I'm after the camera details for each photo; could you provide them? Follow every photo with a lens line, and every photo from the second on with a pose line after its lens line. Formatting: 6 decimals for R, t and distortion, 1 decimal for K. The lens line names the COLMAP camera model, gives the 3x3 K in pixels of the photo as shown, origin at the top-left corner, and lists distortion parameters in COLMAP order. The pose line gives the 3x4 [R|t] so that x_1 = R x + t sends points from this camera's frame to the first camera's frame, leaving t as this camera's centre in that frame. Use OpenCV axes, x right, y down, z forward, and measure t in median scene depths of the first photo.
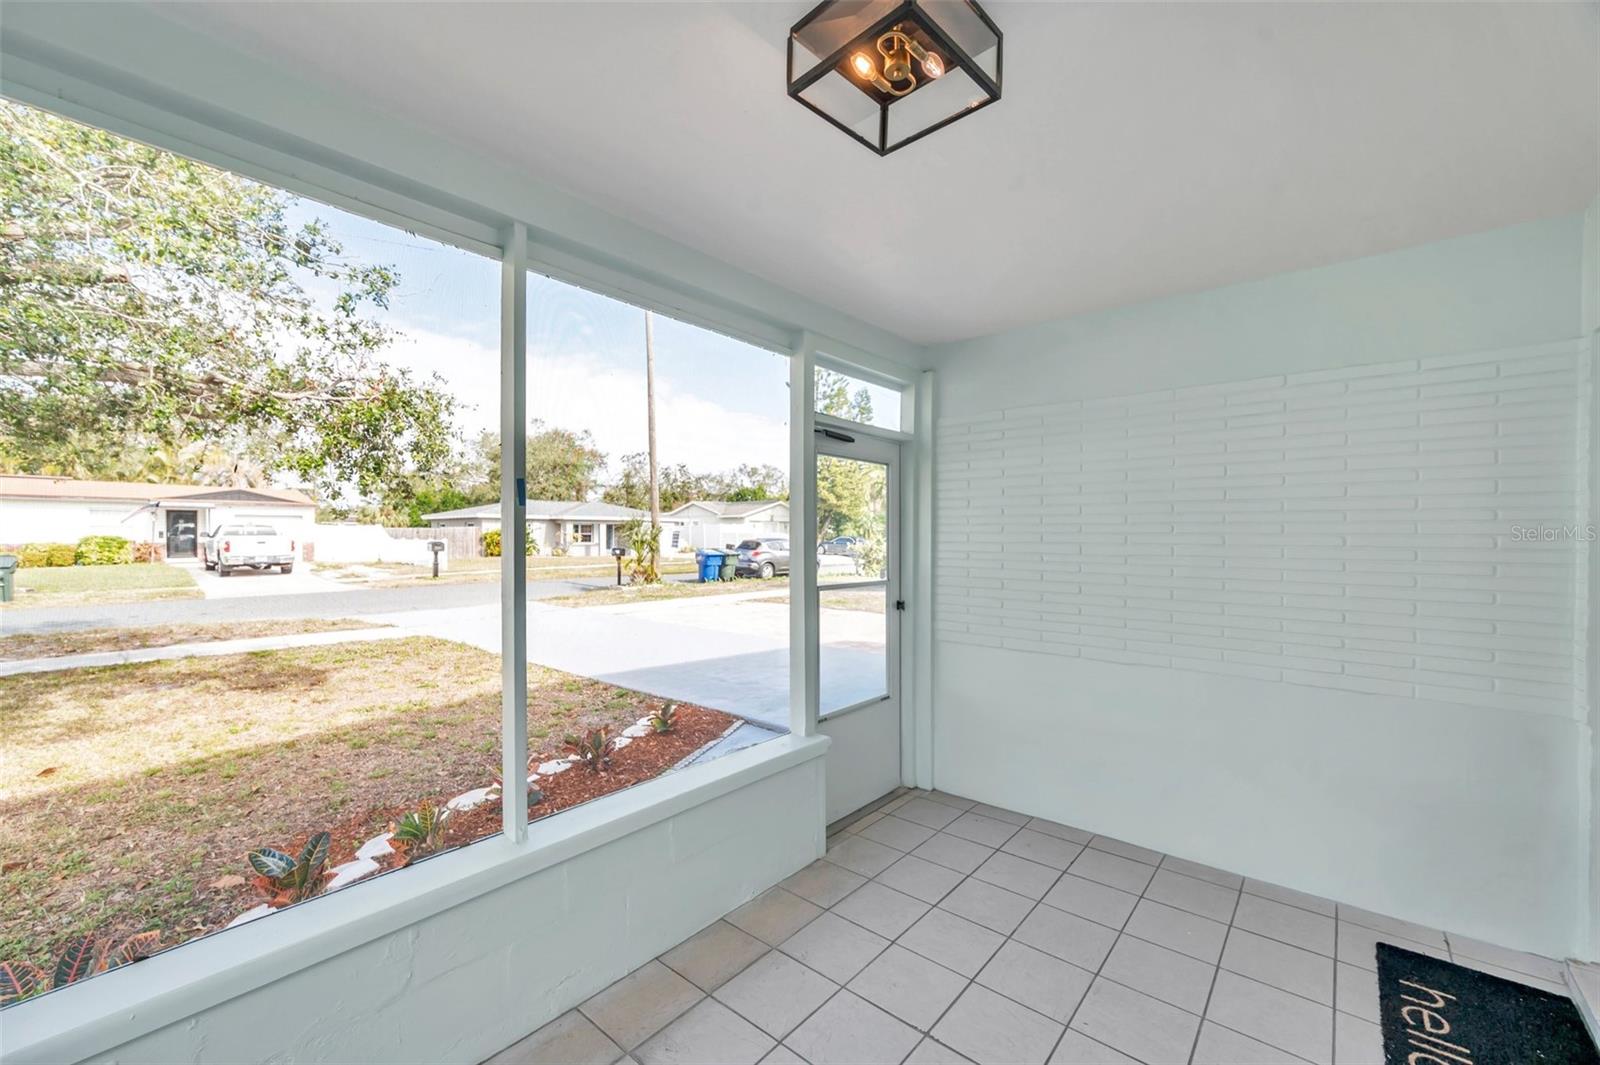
lens RADIAL K [[639.2, 0, 803.9], [0, 639.2, 538.1], [0, 0, 1]] dist [0.000022, 0.000050]
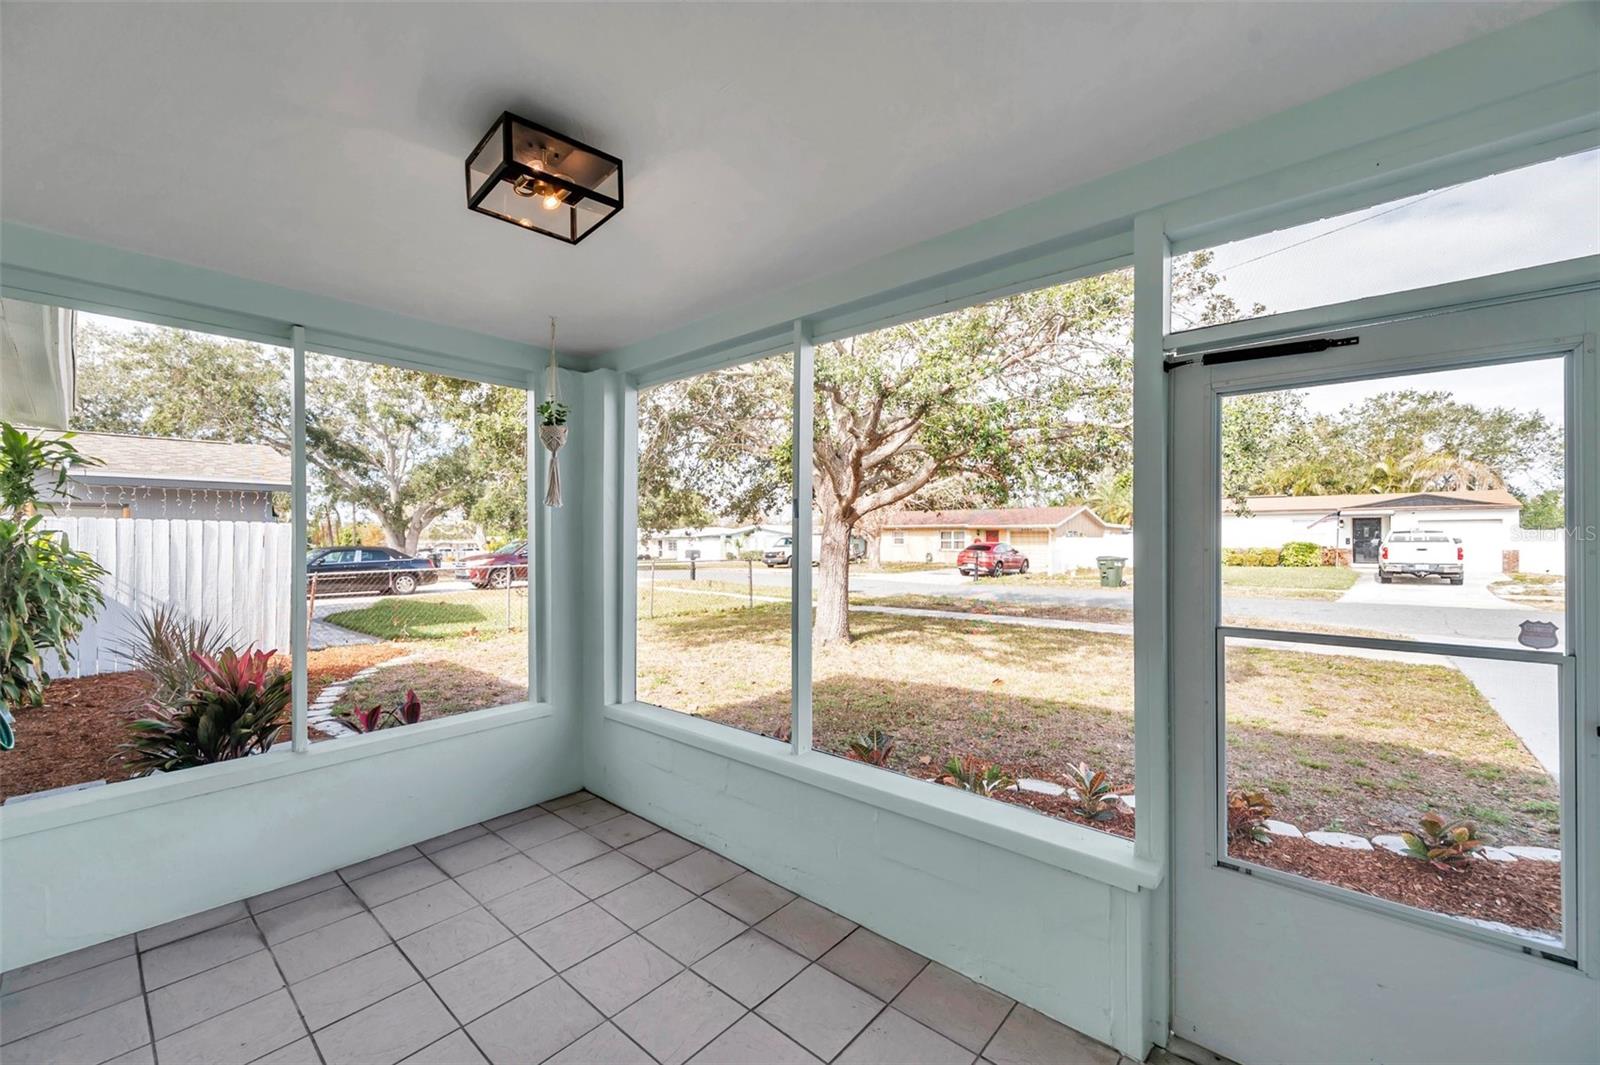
lens RADIAL K [[631.9, 0, 800.0], [0, 631.9, 532.5], [0, 0, 1]] dist [-0.001588, 0.000100]
pose [[-0.008943, -0.013552, -0.999868, 0.084524], [-0.006256, 0.999889, -0.013496, 0.000224], [0.999940, 0.006134, -0.009027, 0.088997]]
